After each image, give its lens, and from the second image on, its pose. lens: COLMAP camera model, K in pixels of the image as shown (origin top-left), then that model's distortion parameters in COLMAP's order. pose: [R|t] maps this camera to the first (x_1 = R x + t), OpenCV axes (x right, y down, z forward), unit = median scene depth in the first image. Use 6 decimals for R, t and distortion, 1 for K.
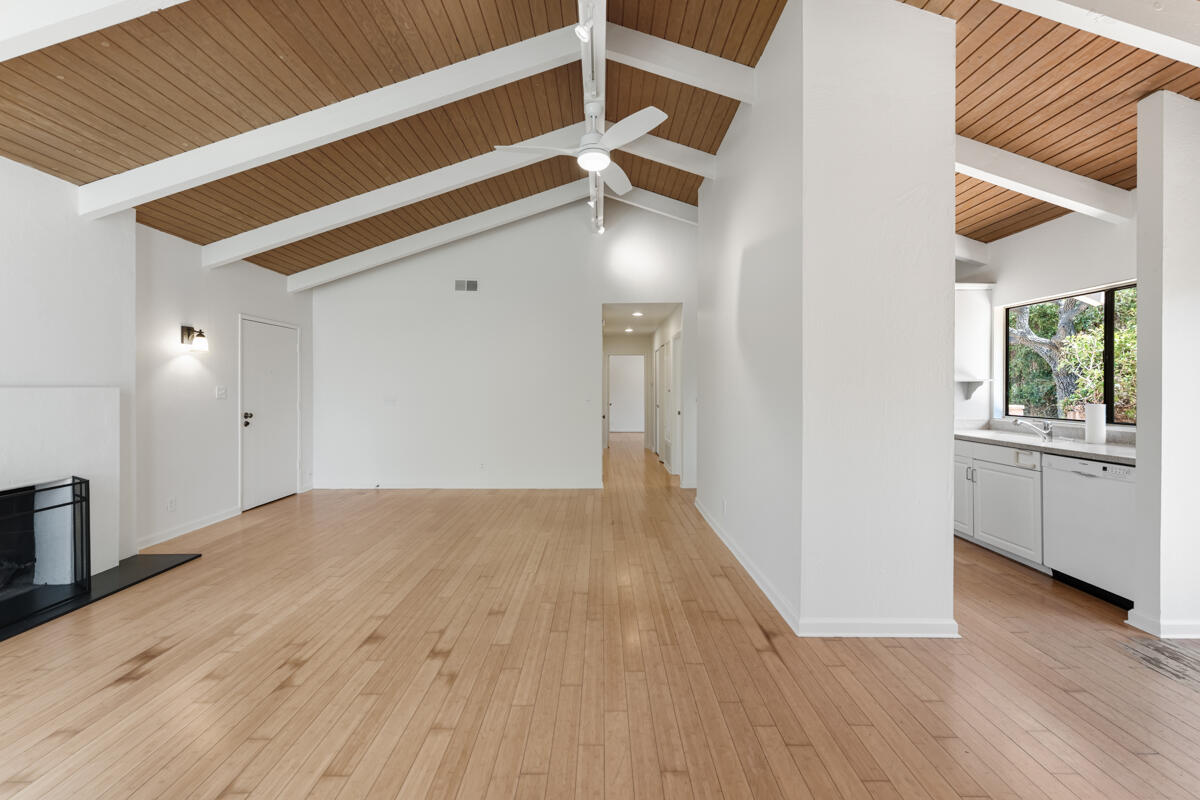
lens RADIAL K [[479.1, 0, 599.7], [0, 479.1, 389.3], [0, 0, 1]] dist [0.001147, 0.000515]
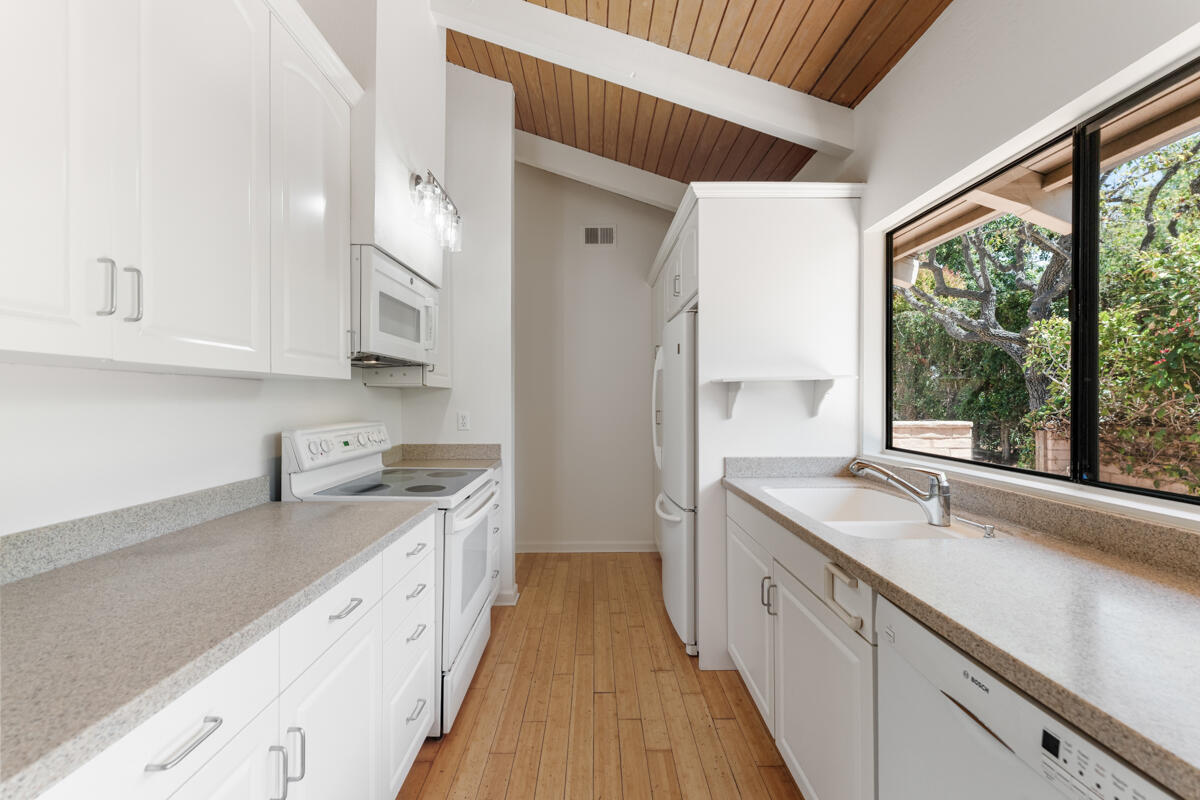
lens RADIAL K [[479.1, 0, 603.1], [0, 479.1, 399.9], [0, 0, 1]] dist [0.001147, 0.000515]
pose [[0.999911, -0.001522, 0.013235, 0.354359], [0.001545, 0.999997, -0.001747, 0.002993], [-0.013233, 0.001767, 0.999911, 0.328587]]
